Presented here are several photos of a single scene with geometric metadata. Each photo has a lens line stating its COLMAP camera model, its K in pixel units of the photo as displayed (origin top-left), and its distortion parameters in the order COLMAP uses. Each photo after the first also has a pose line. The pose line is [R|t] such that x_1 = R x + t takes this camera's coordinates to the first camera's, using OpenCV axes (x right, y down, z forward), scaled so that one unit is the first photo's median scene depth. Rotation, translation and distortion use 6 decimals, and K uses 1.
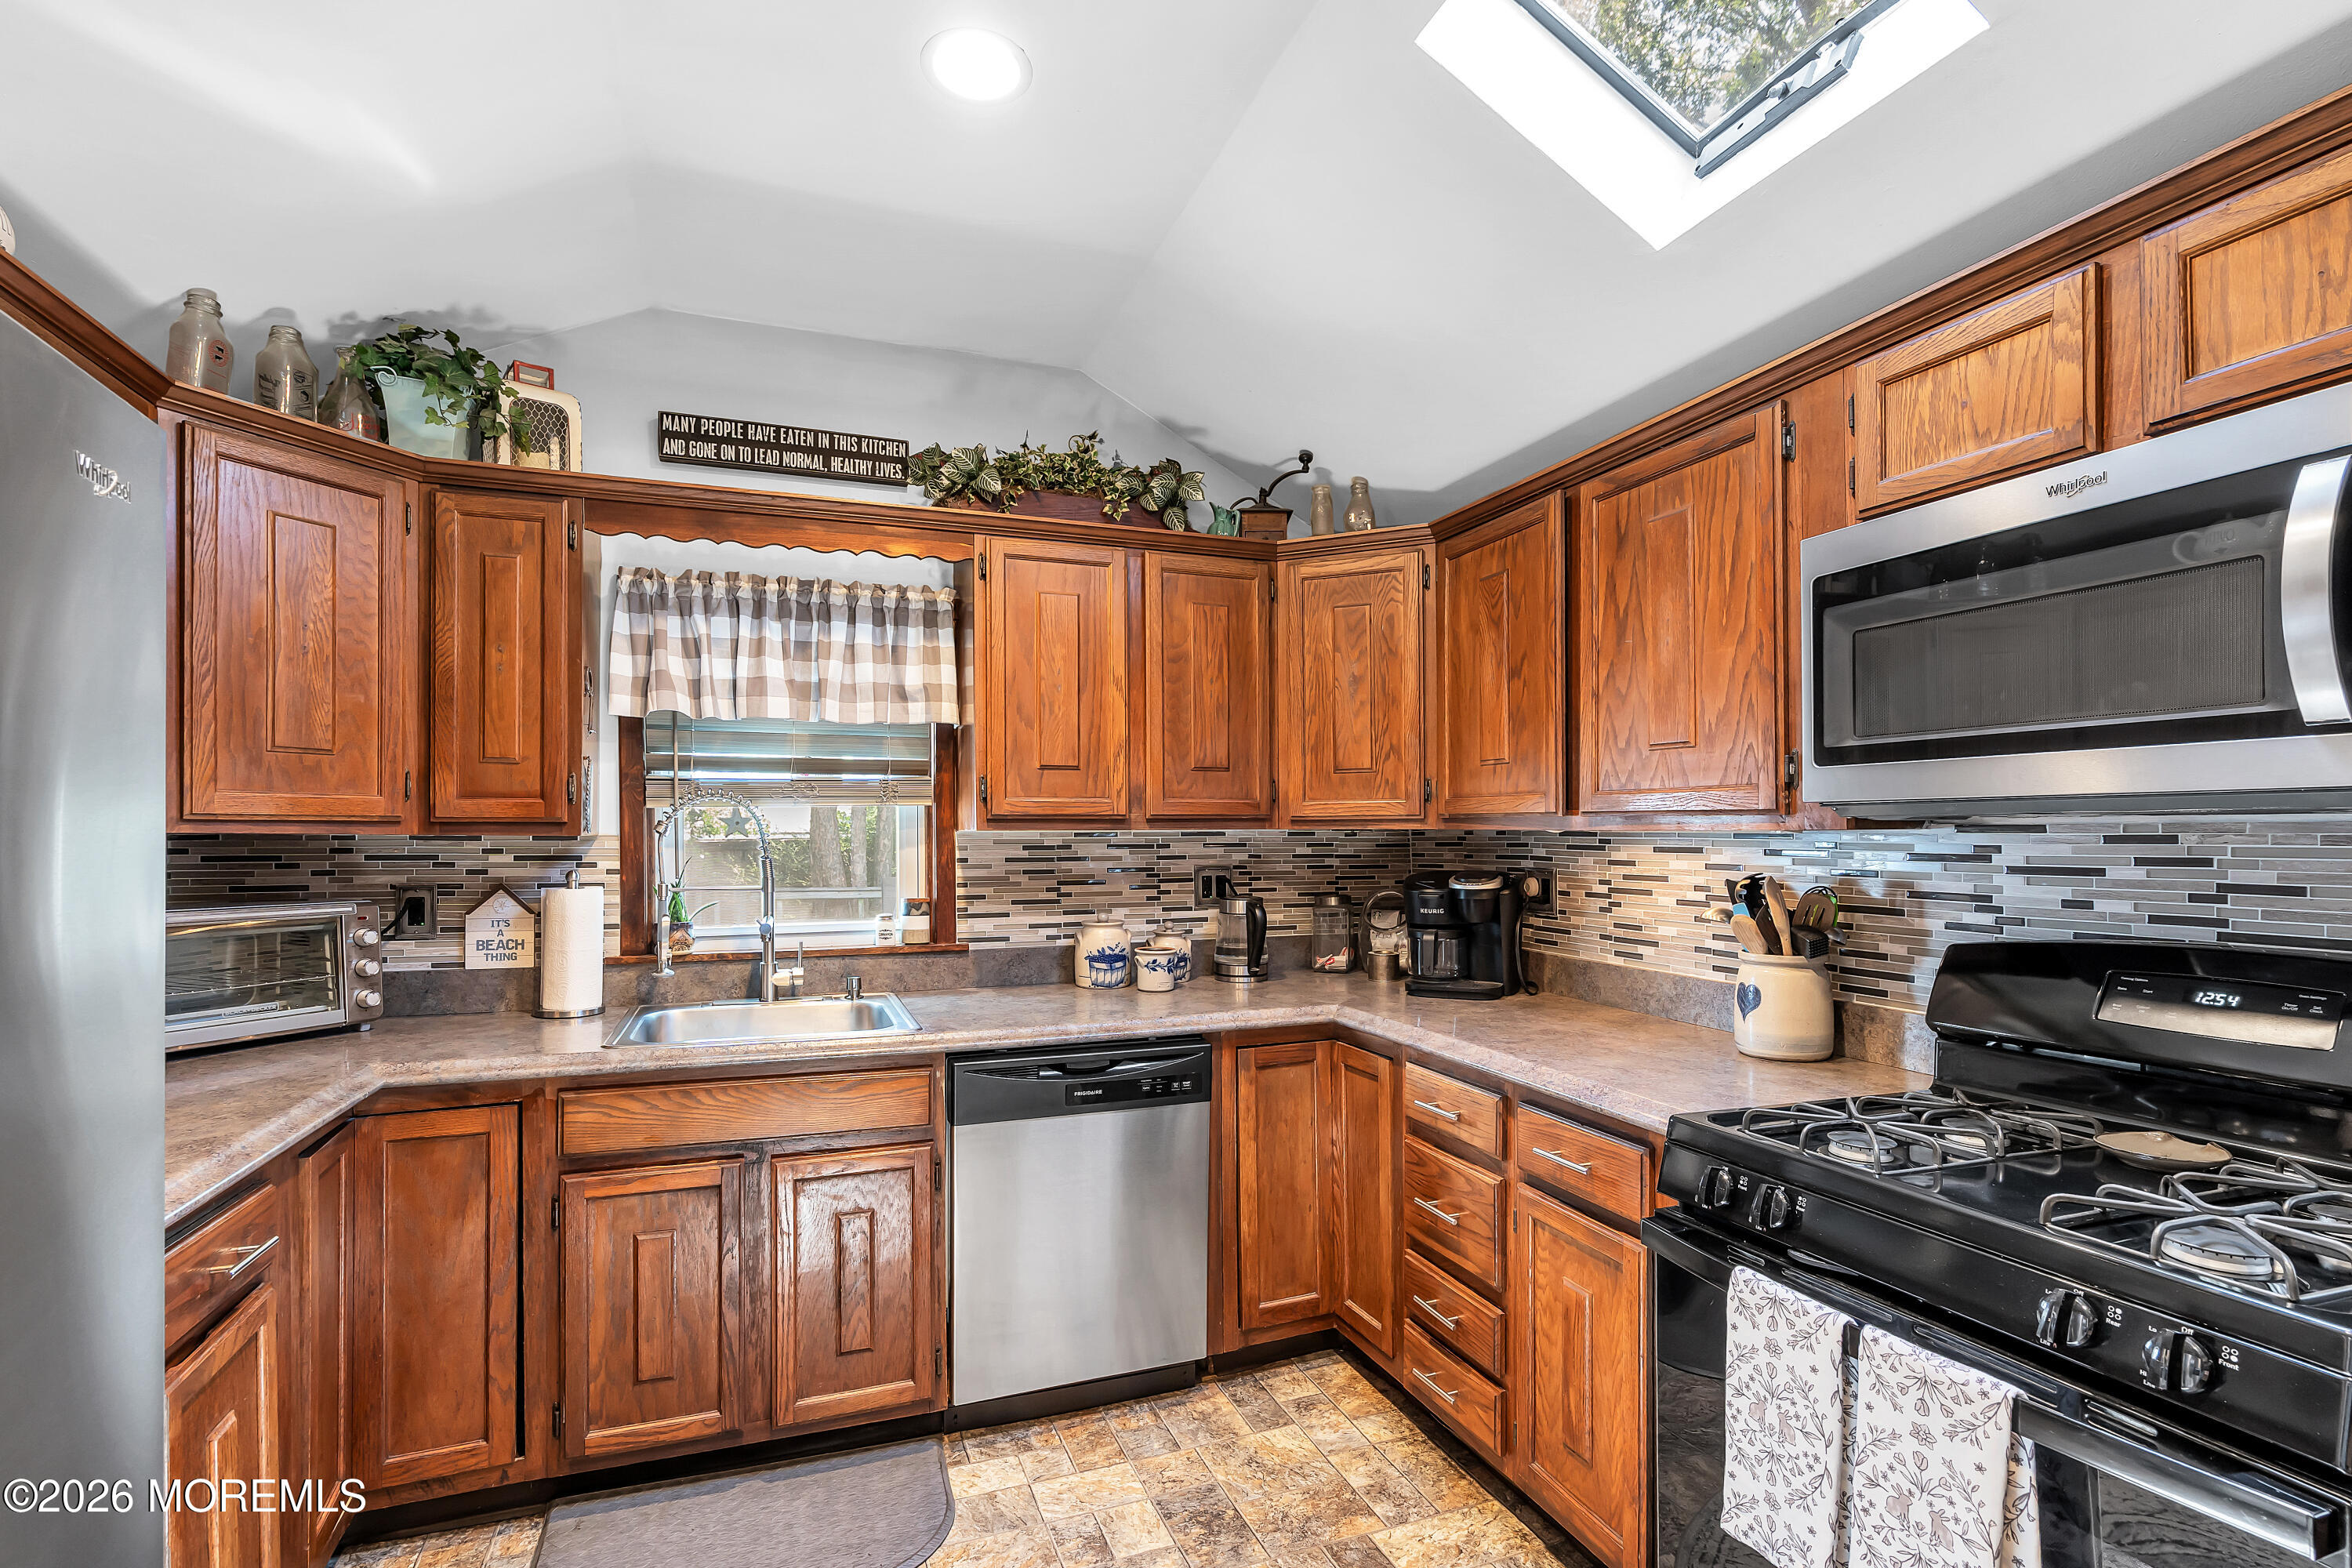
lens RADIAL K [[1089.7, 0, 1182.9], [0, 1089.7, 820.6], [0, 0, 1]] dist [0.000267, 0.001186]
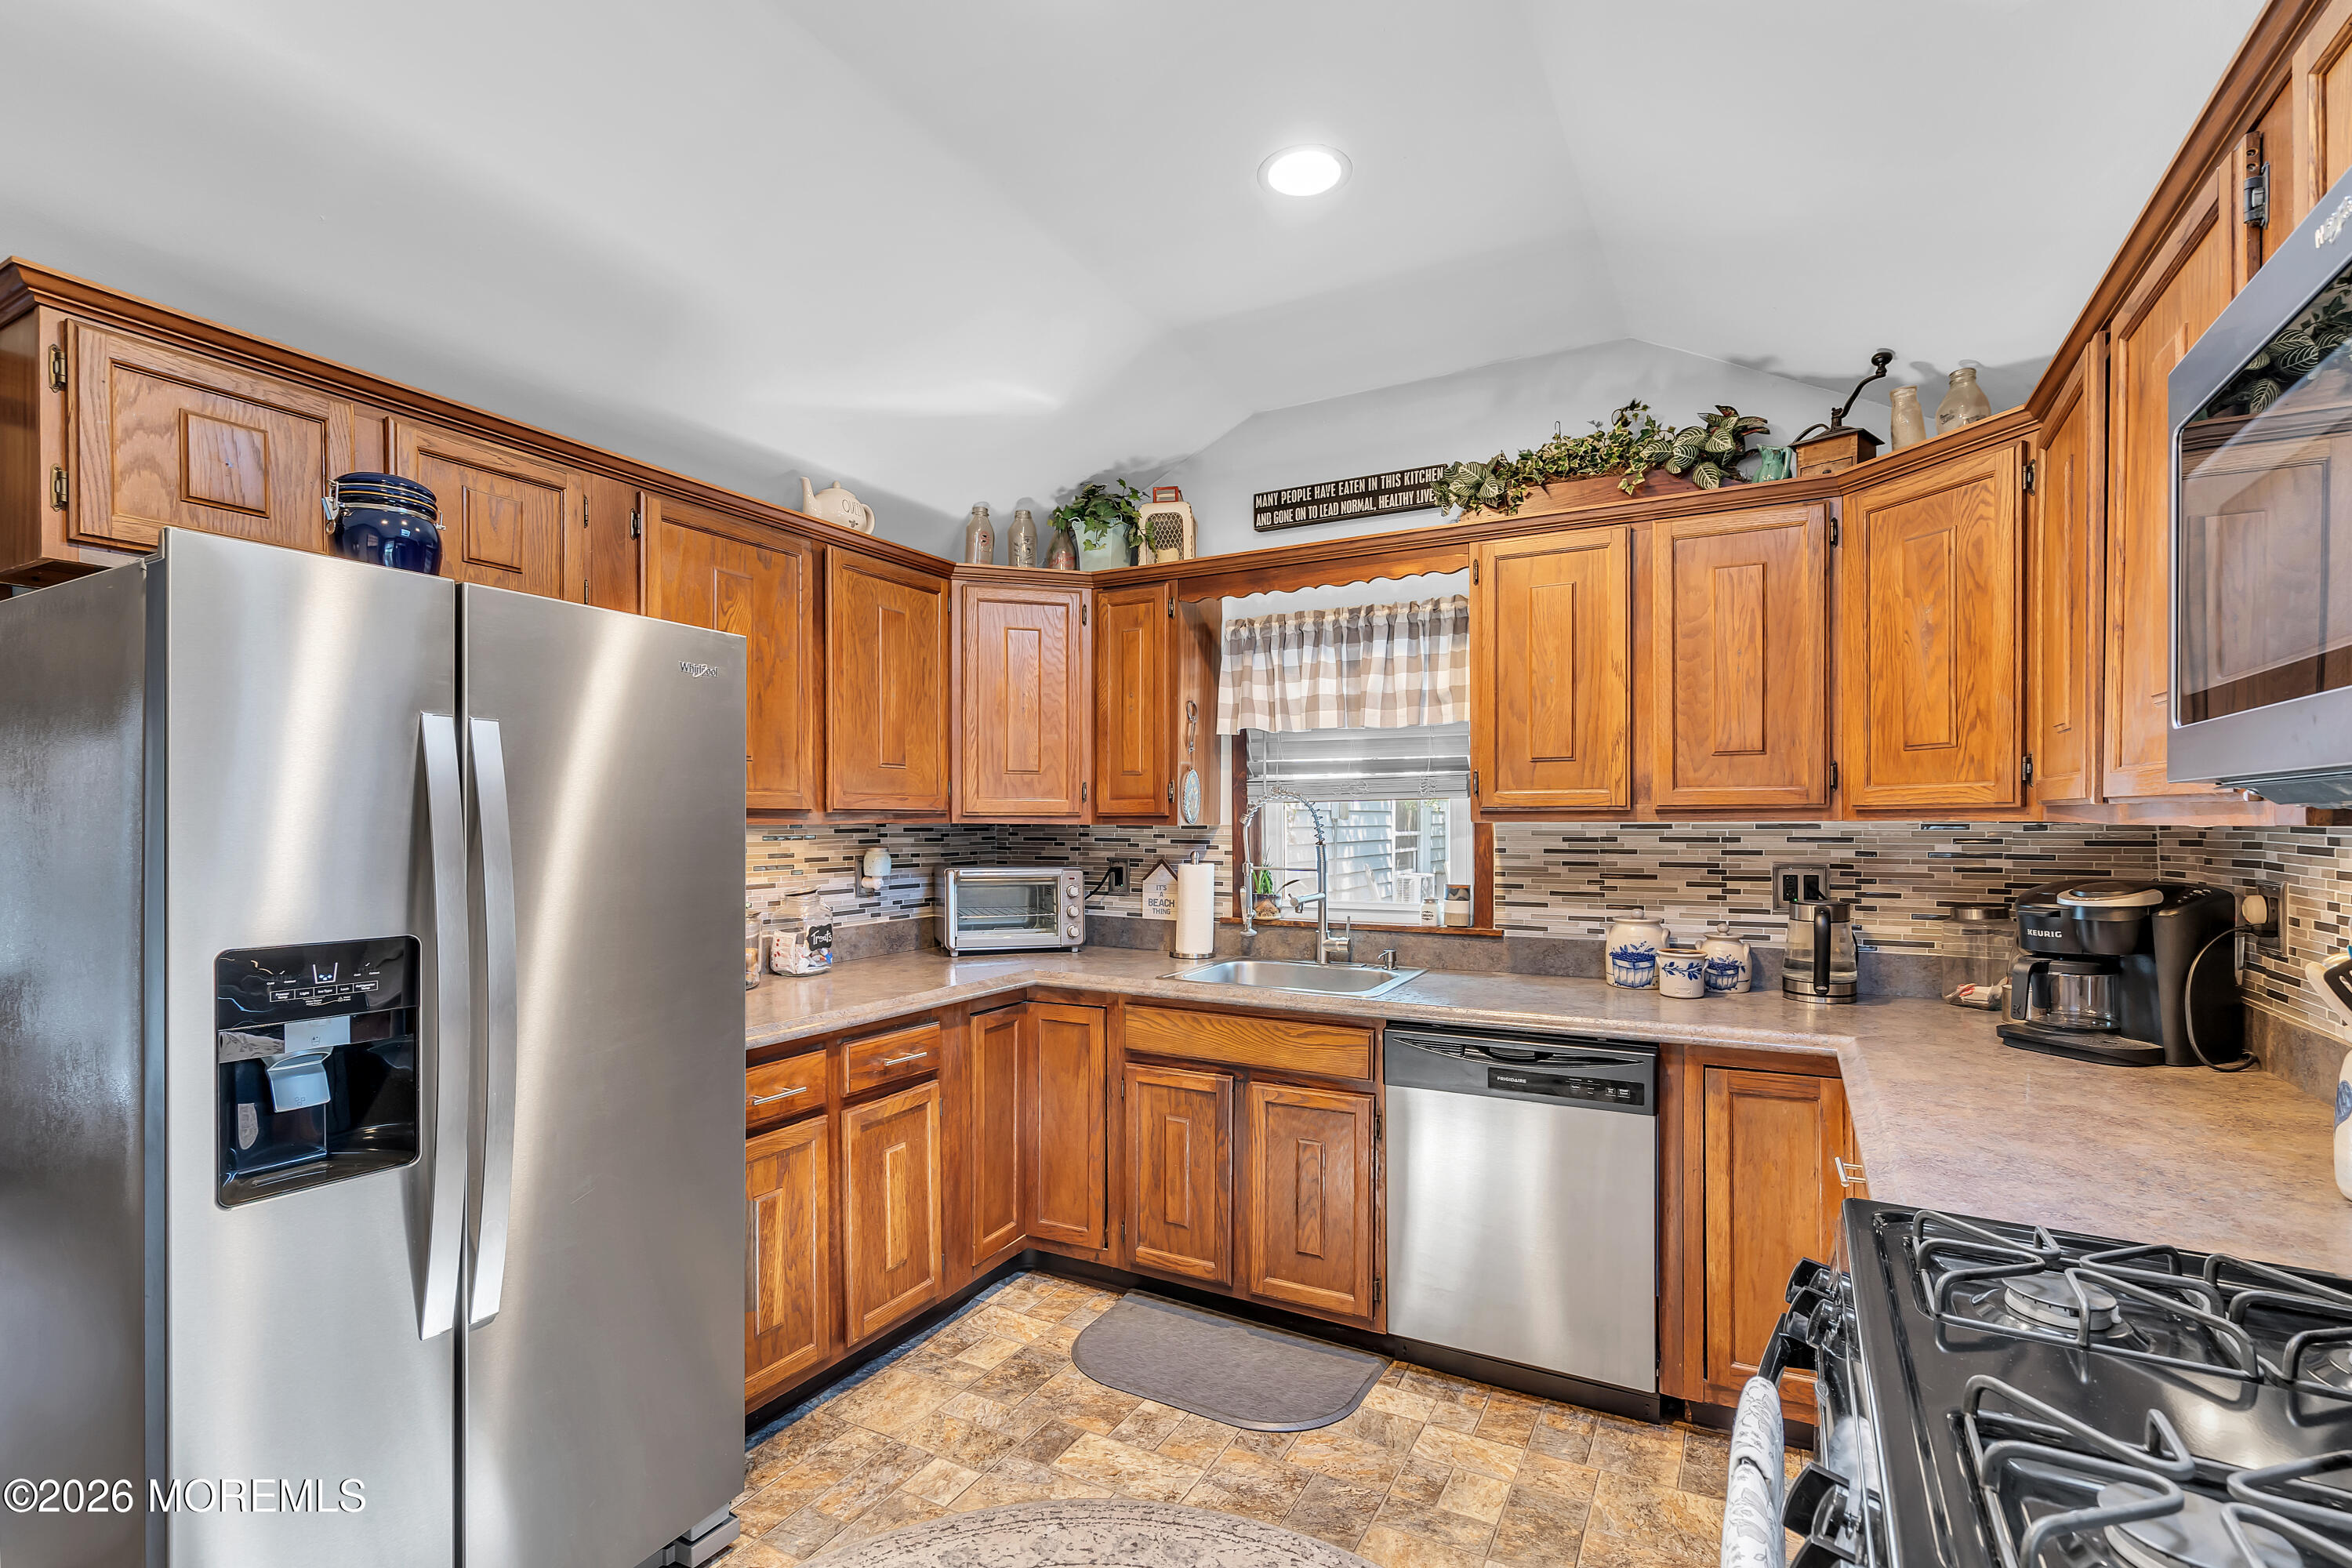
lens RADIAL K [[1089.7, 0, 1146.7], [0, 1089.7, 814.2], [0, 0, 1]] dist [0.000267, 0.001186]
pose [[0.648596, -0.003090, -0.761127, 0.425982], [0.007893, 0.999965, 0.002666, -0.004143], [0.761092, -0.007737, 0.648598, 0.072353]]
